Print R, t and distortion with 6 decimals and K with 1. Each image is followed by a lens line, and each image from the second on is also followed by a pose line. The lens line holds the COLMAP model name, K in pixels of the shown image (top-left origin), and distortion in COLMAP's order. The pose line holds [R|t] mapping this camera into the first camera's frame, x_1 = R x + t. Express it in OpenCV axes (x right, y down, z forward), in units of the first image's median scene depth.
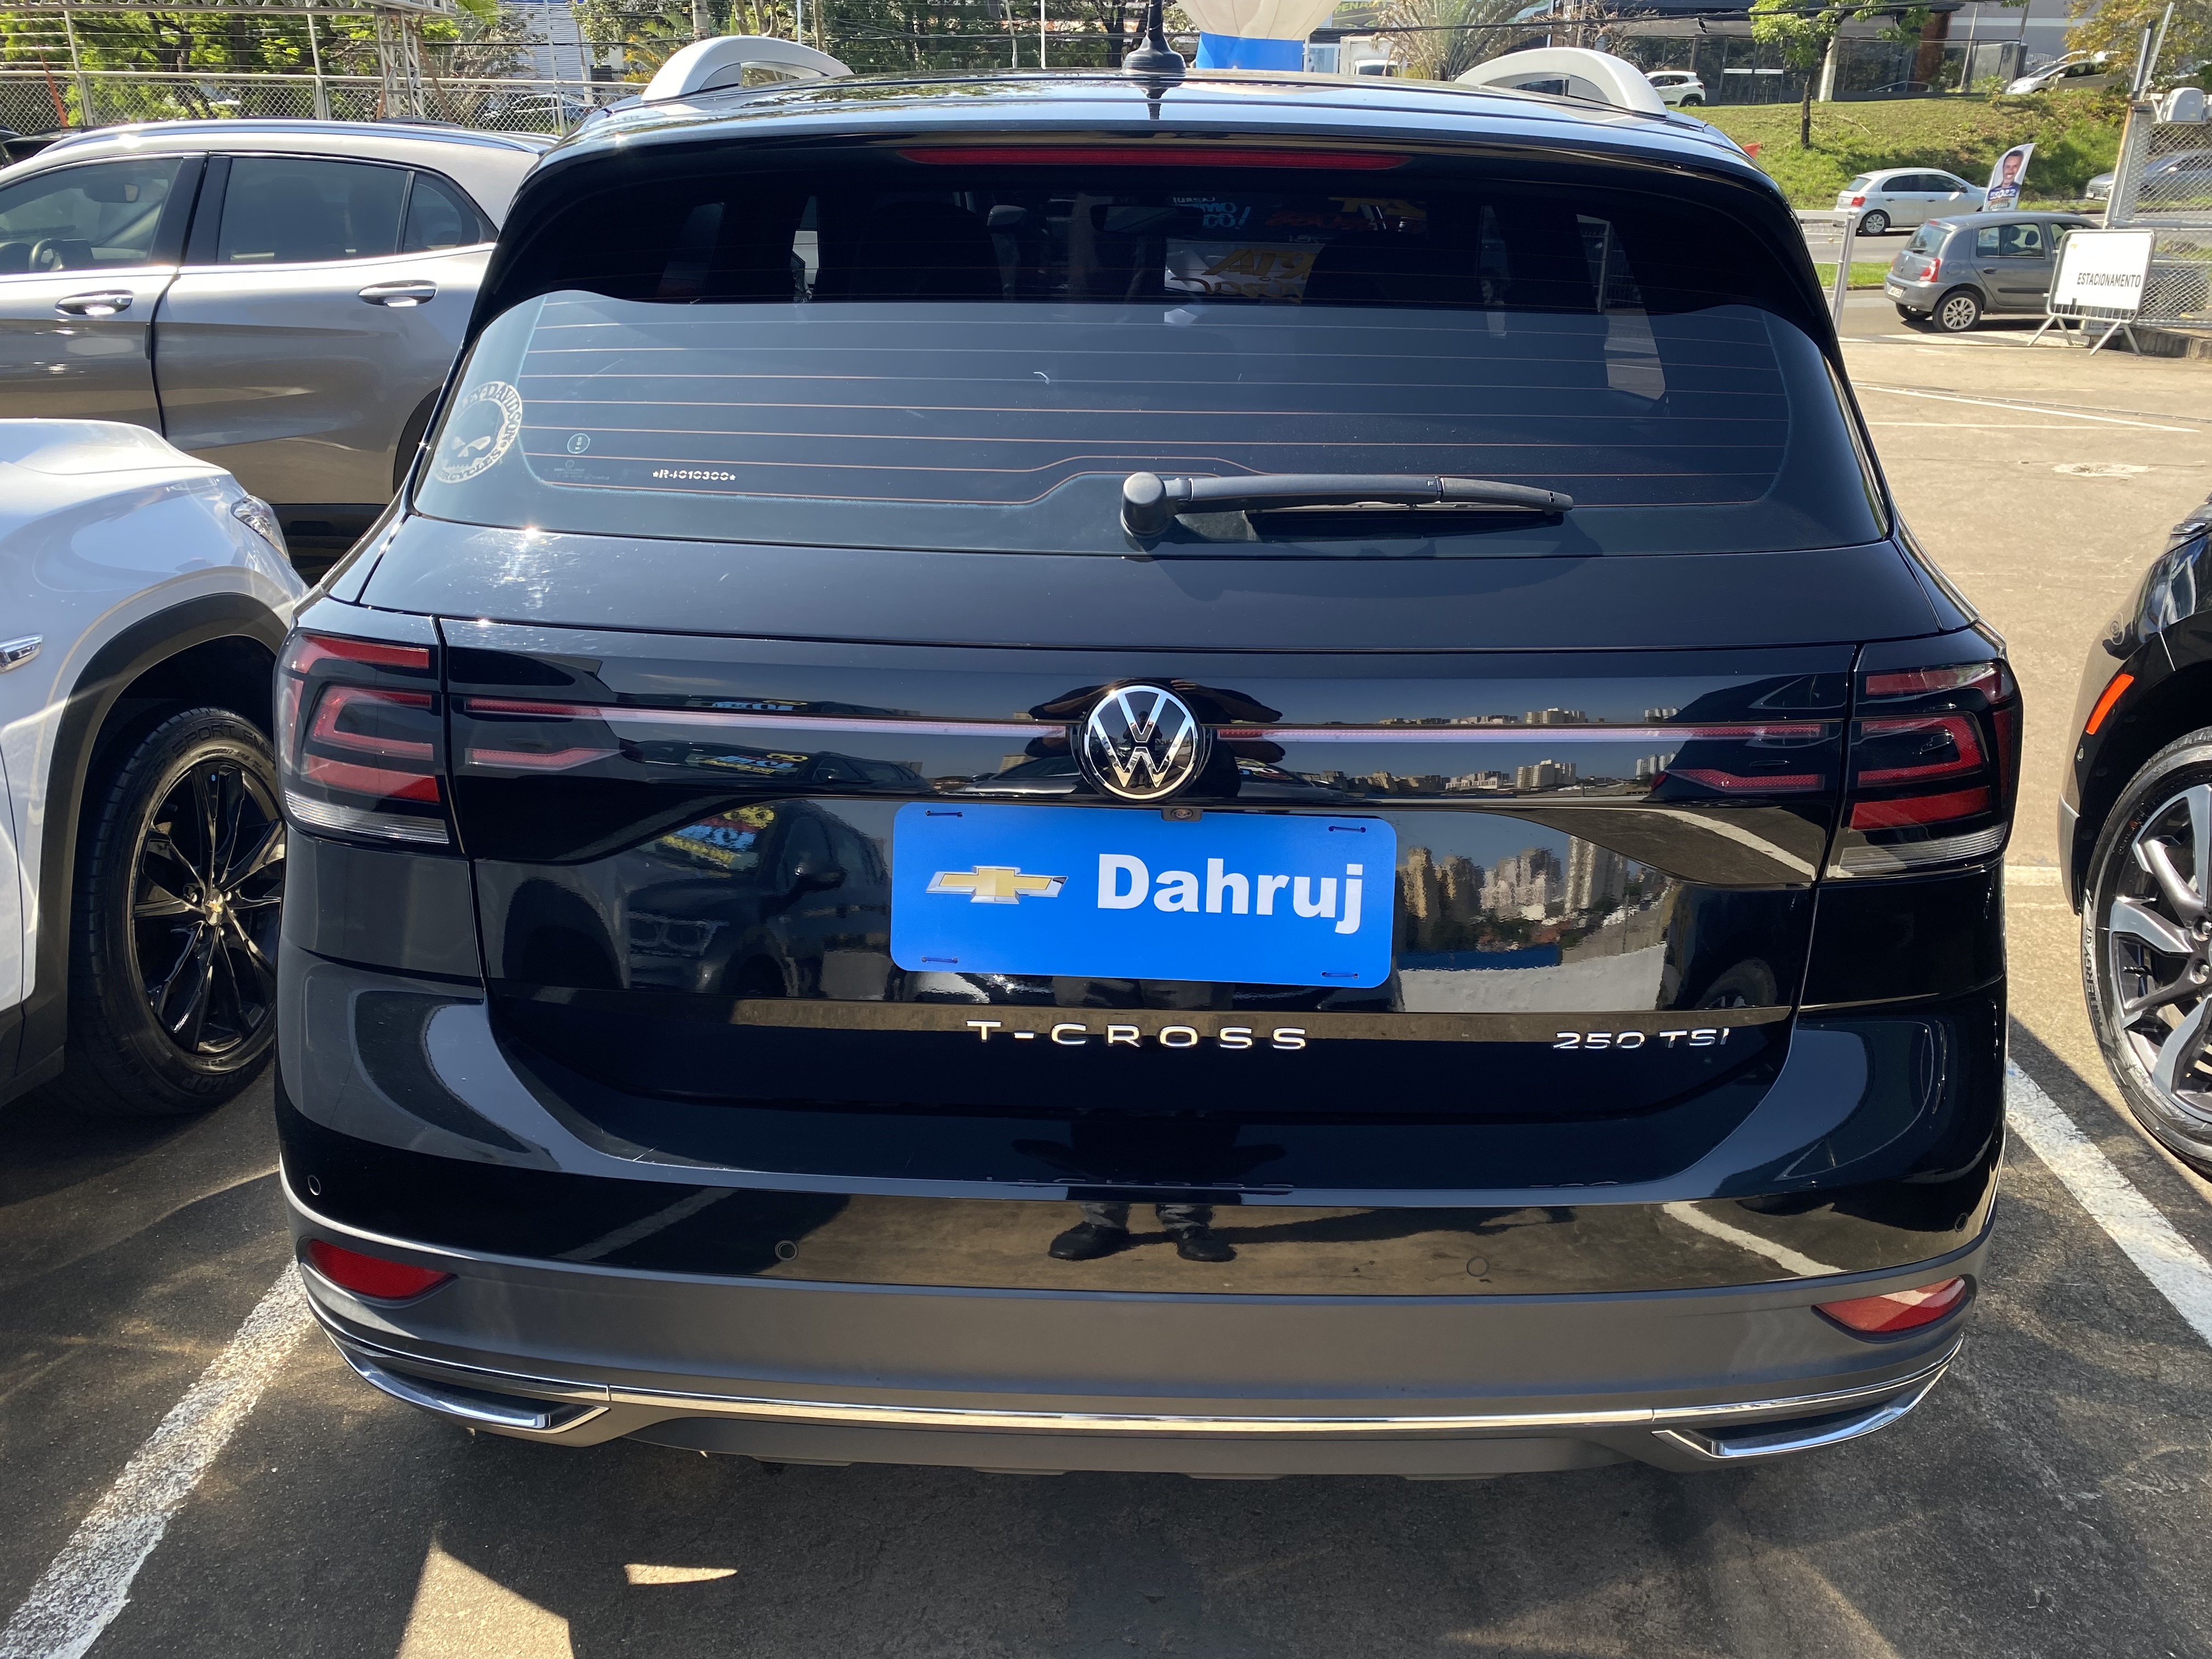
lens RADIAL K [[1606.8, 0, 1094.0], [0, 1606.8, 814.5], [0, 0, 1]] dist [0.009190, -0.009926]
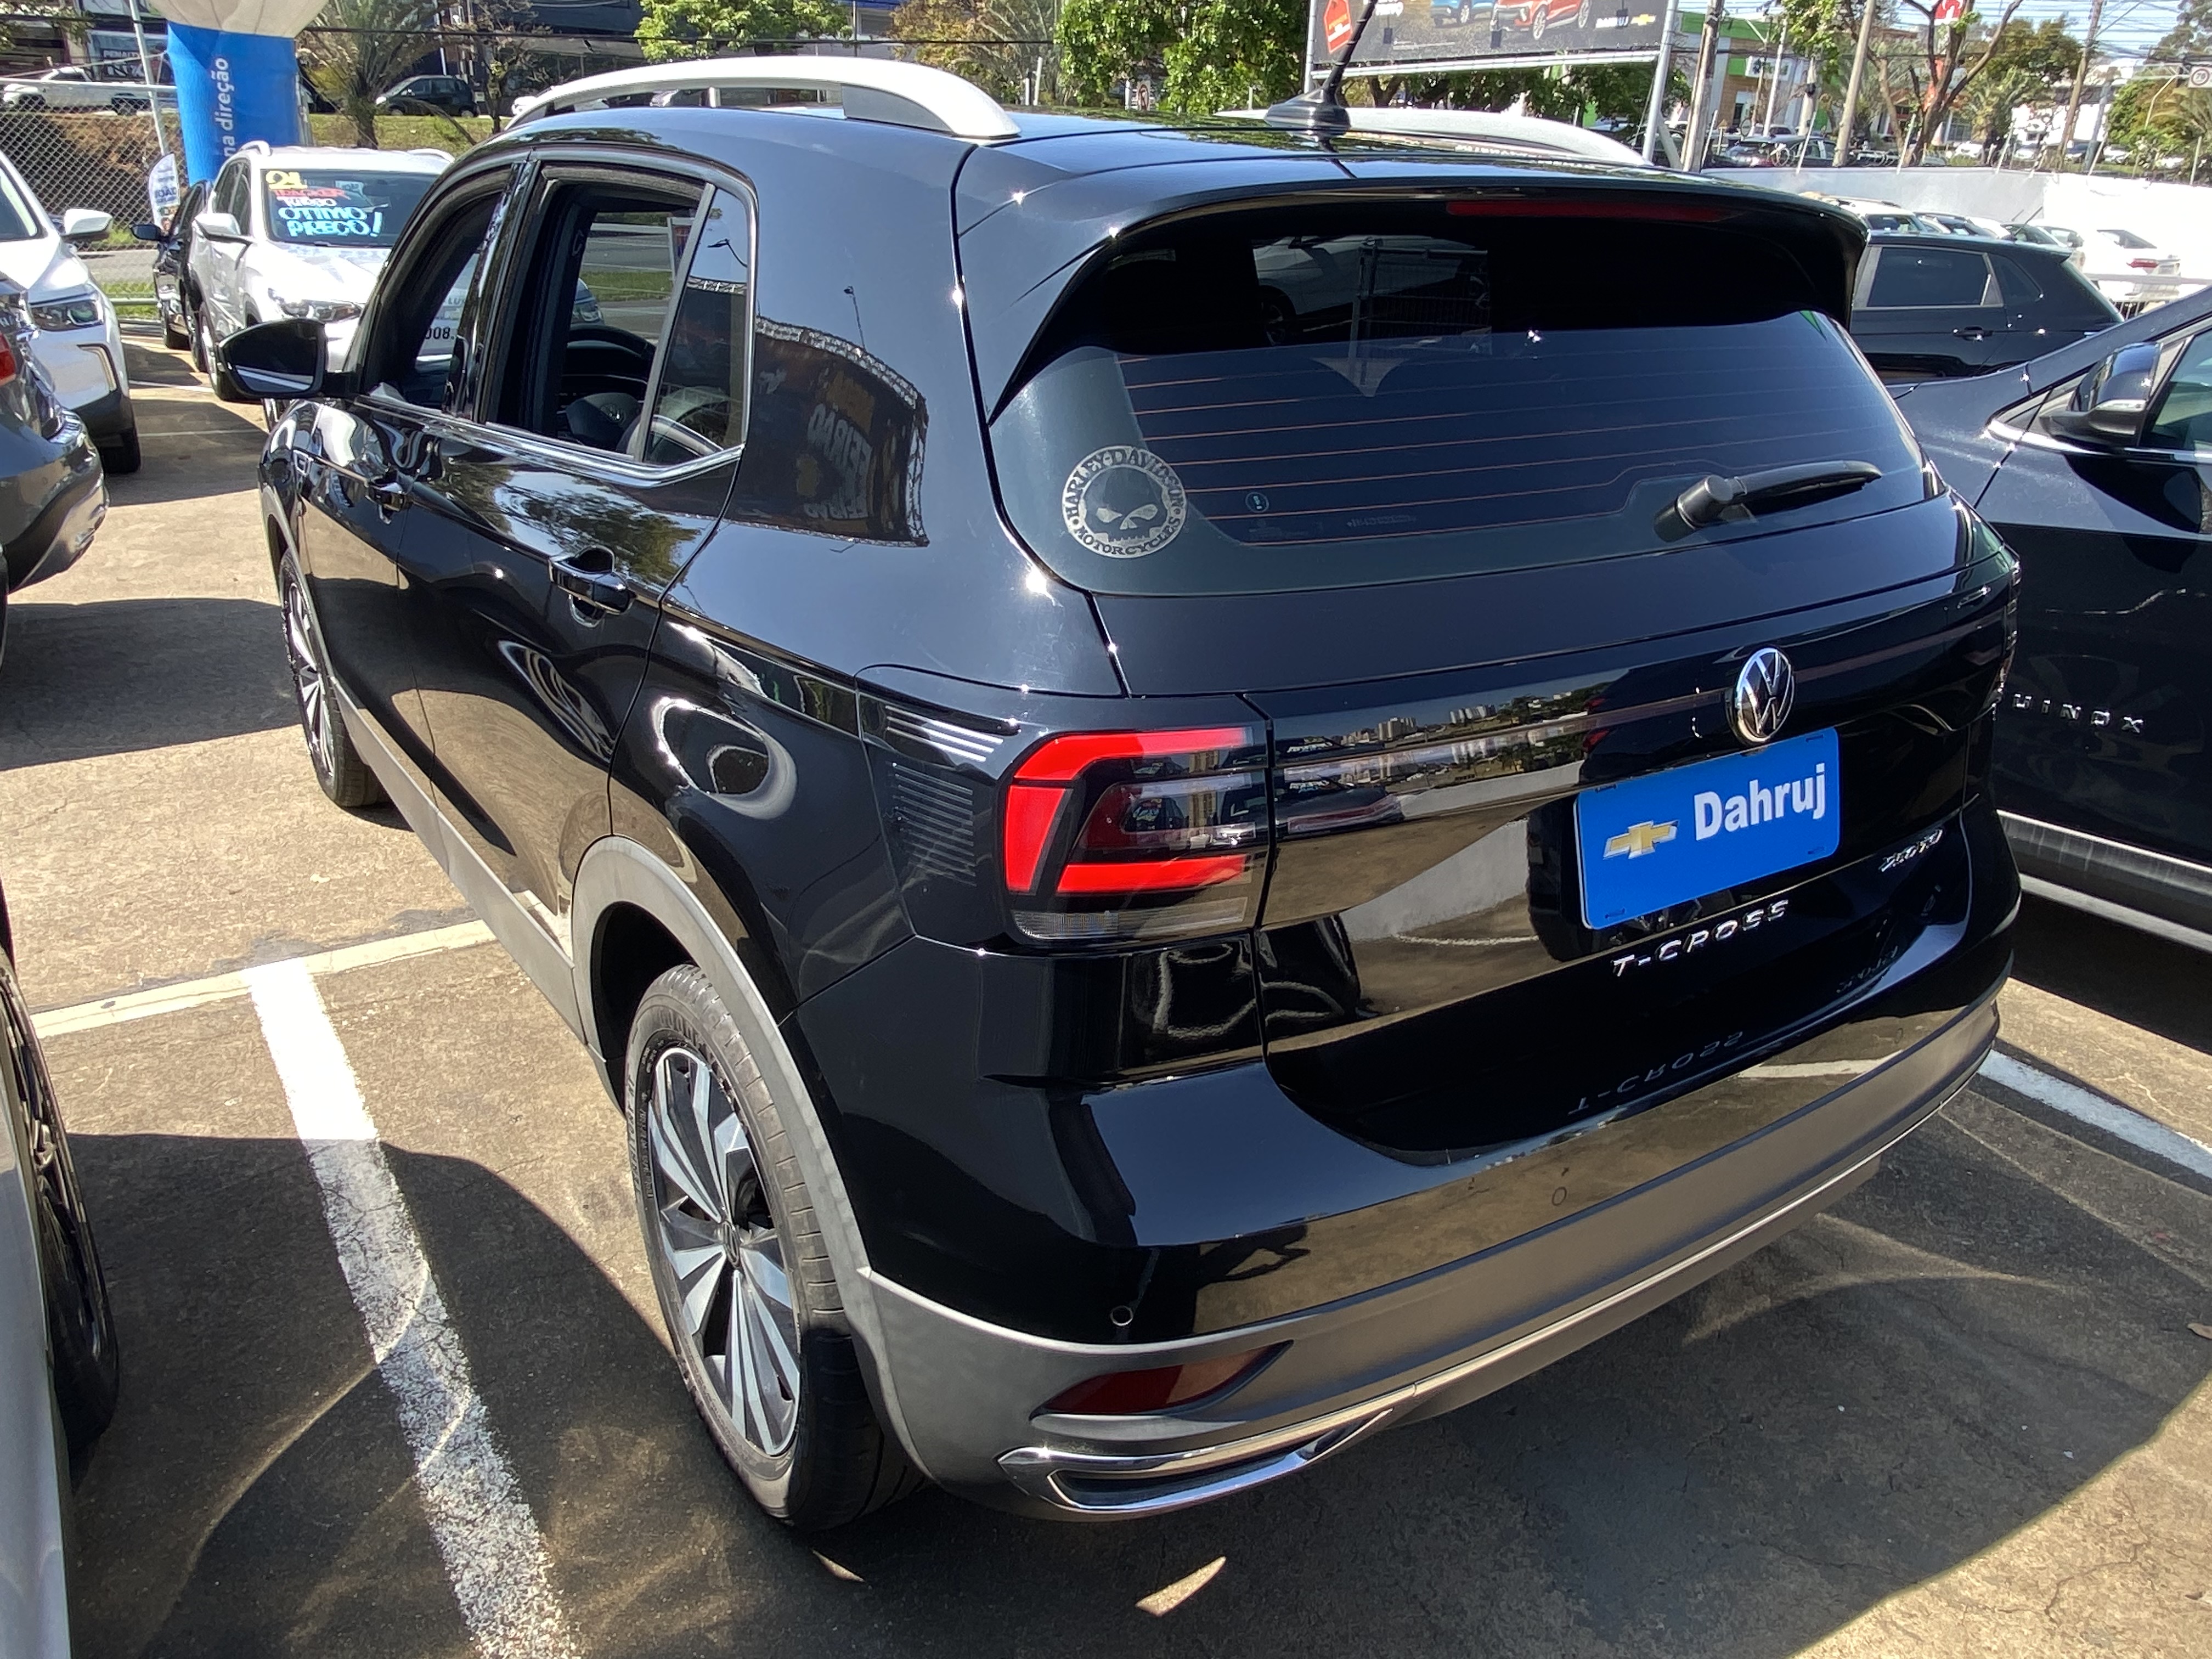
lens RADIAL K [[1472.6, 0, 1124.1], [0, 1472.6, 831.3], [0, 0, 1]] dist [-0.007234, -0.008976]
pose [[0.821797, -0.214392, 0.527907, -0.944905], [0.193640, 0.976451, 0.095113, -0.139105], [-0.535867, 0.024060, 0.843959, 0.291038]]
